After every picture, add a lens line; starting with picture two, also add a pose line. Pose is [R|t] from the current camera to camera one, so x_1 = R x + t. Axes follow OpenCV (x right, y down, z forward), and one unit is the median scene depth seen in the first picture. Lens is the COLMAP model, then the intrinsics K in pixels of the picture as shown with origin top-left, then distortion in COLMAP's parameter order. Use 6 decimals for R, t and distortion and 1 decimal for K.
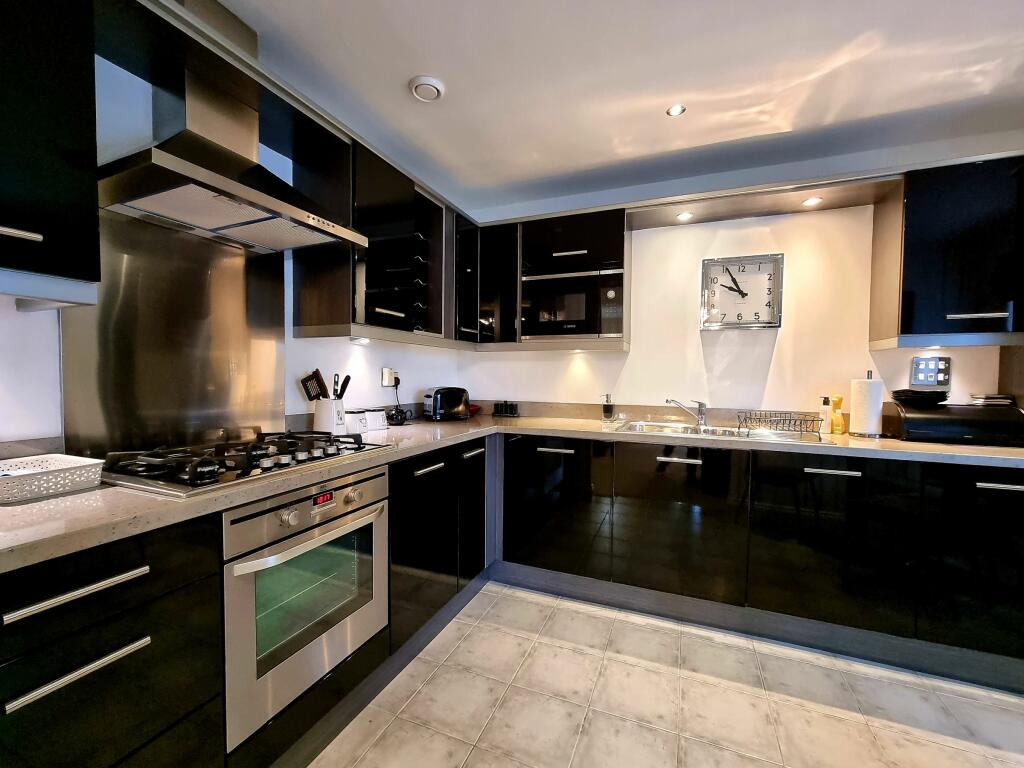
lens RADIAL K [[427.5, 0, 523.7], [0, 427.5, 388.6], [0, 0, 1]] dist [-0.000401, -0.000055]
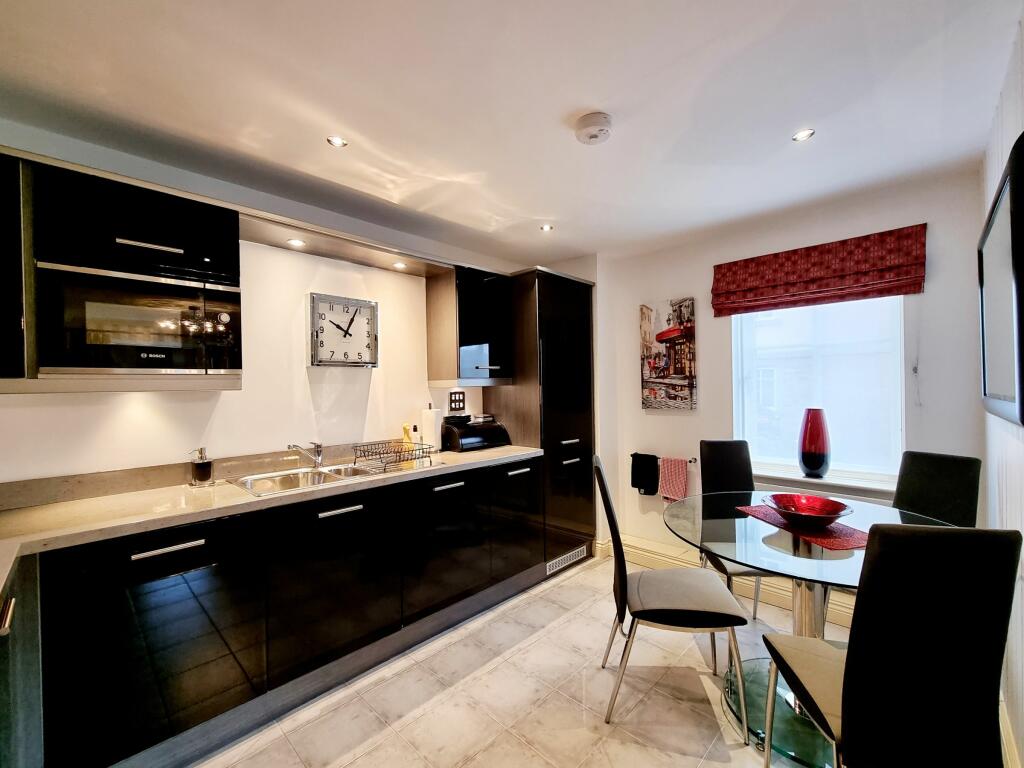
lens RADIAL K [[428.2, 0, 489.7], [0, 428.2, 387.4], [0, 0, 1]] dist [0.000639, 0.000083]
pose [[0.406217, -0.019325, 0.913572, -0.344219], [0.052787, 0.998603, -0.002348, -0.079254], [-0.912251, 0.049179, 0.406669, 0.300574]]
